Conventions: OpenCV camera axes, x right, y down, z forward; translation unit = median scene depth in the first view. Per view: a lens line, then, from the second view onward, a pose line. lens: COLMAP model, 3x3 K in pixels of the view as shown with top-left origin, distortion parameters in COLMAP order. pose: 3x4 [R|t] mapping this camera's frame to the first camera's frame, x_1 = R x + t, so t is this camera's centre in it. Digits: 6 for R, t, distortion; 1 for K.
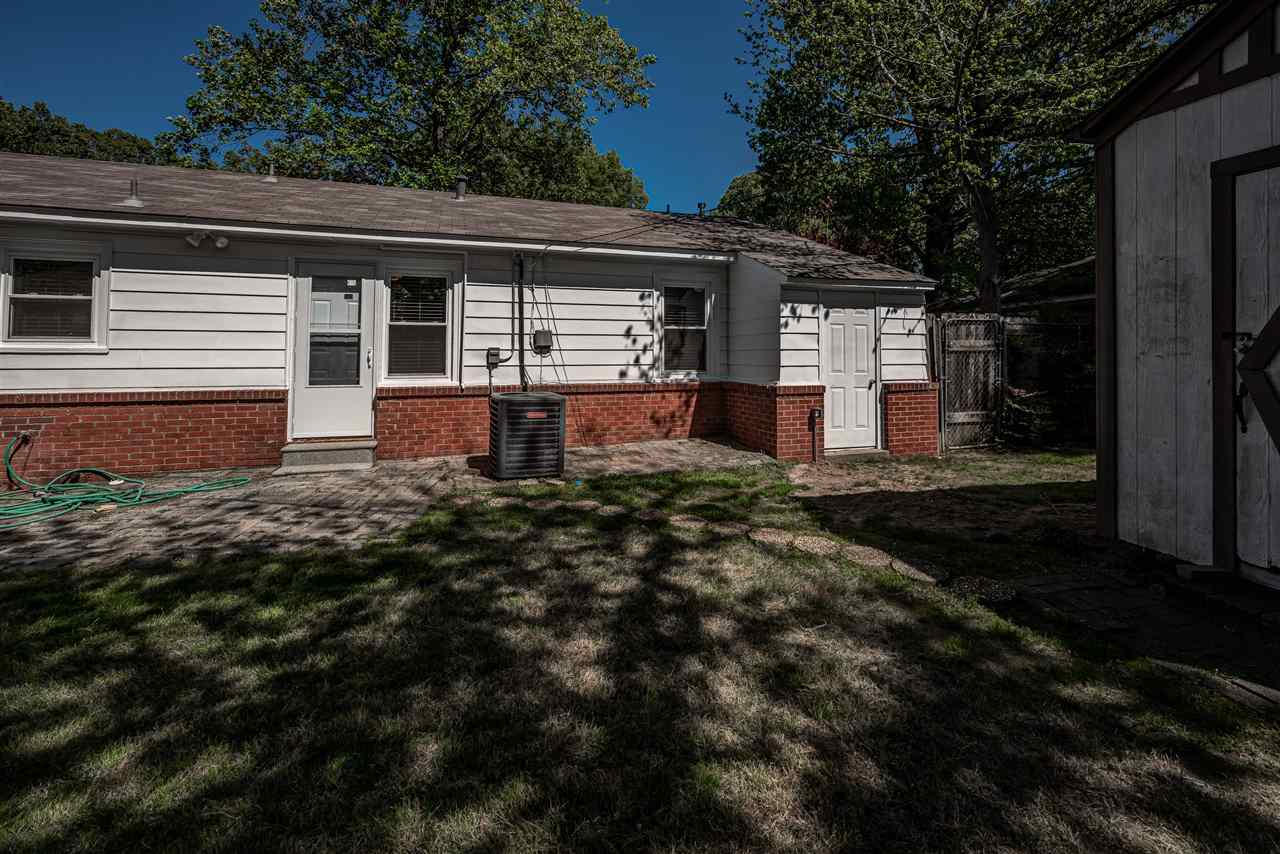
lens RADIAL K [[543.7, 0, 641.0], [0, 543.7, 353.7], [0, 0, 1]] dist [-0.000729, -0.000206]
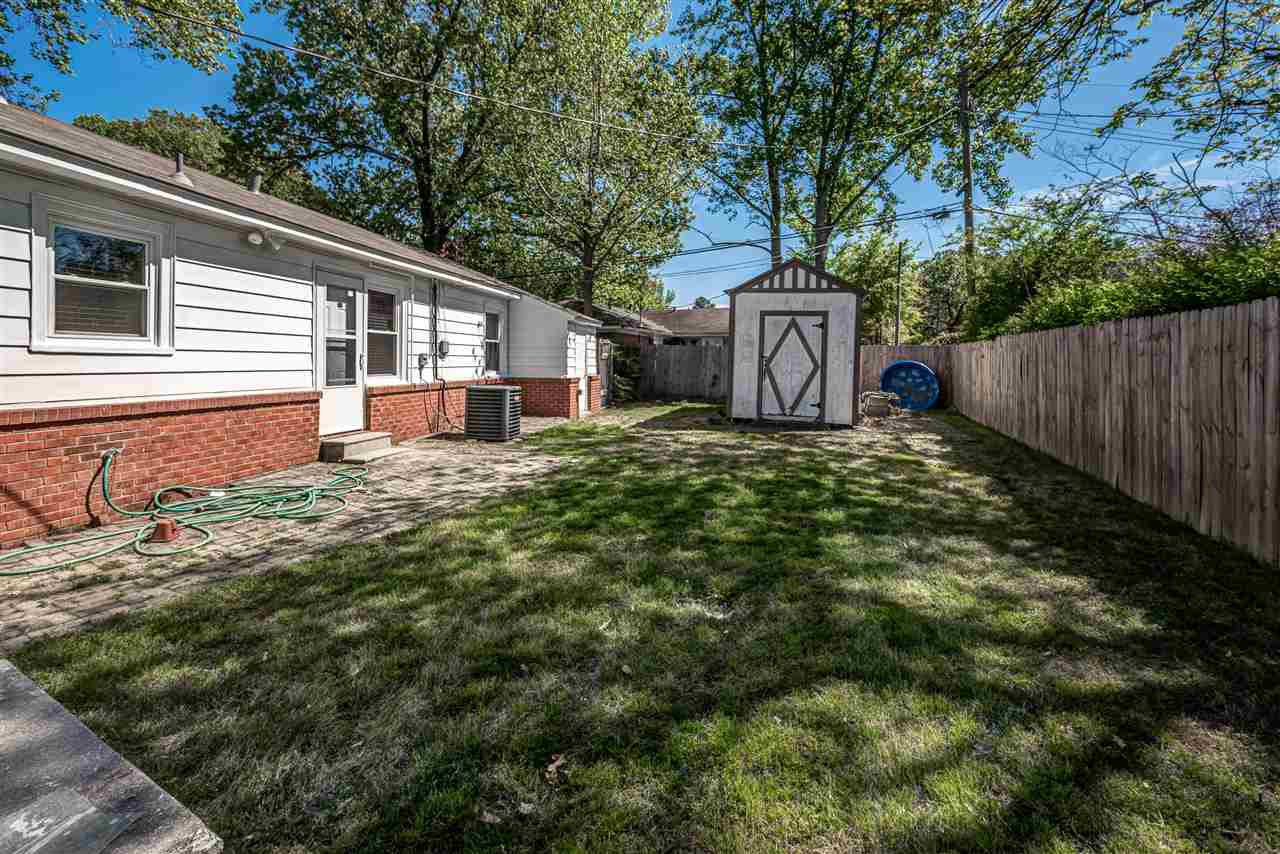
lens RADIAL K [[532.9, 0, 642.0], [0, 532.9, 375.2], [0, 0, 1]] dist [0.000825, 0.000057]
pose [[0.497568, -0.018998, 0.867217, -1.161081], [-0.006446, 0.999652, 0.025597, 0.004773], [-0.867401, -0.018326, 0.497272, -0.062918]]
